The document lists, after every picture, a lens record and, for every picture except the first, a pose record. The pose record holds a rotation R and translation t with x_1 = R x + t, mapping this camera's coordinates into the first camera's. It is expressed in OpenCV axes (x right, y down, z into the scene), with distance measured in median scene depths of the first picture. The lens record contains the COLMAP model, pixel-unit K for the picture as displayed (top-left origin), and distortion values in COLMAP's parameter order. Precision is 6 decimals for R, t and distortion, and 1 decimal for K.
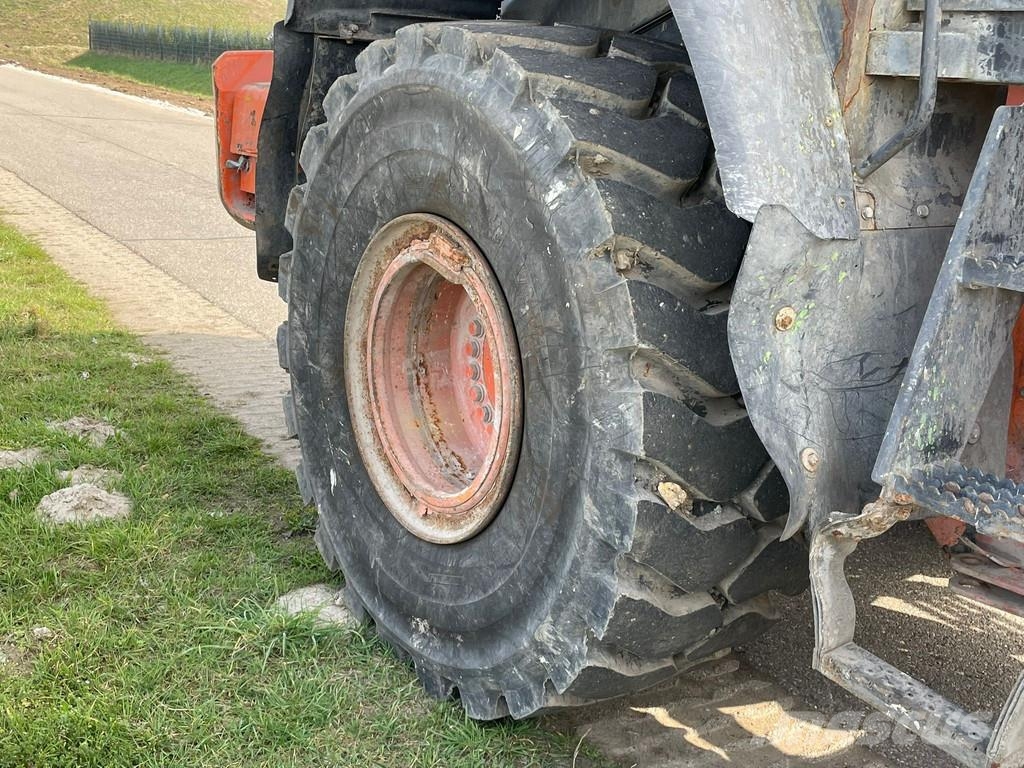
lens RADIAL K [[1211.0, 0, 512.0], [0, 1211.0, 384.0], [0, 0, 1]] dist [0.135819, -0.315013]
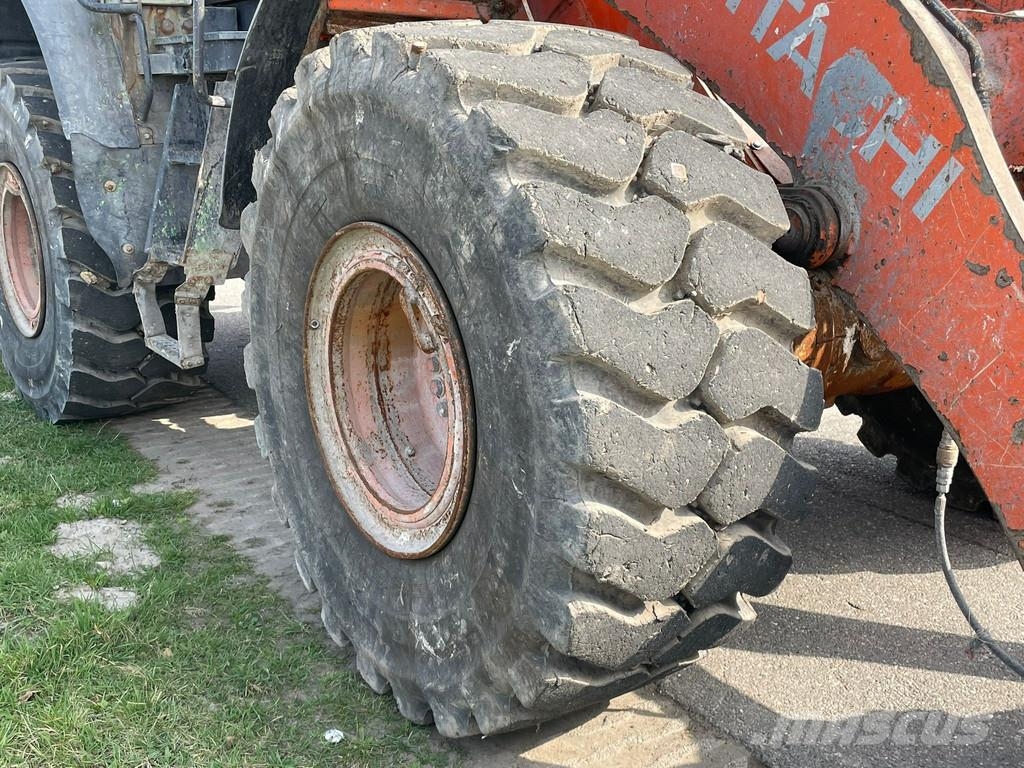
lens RADIAL K [[1211.0, 0, 512.0], [0, 1211.0, 384.0], [0, 0, 1]] dist [0.135819, -0.315013]
pose [[0.996599, -0.081582, -0.011589, 0.937171], [0.081467, 0.996625, -0.010081, 0.382548], [0.012373, 0.009103, 0.999882, -1.204004]]
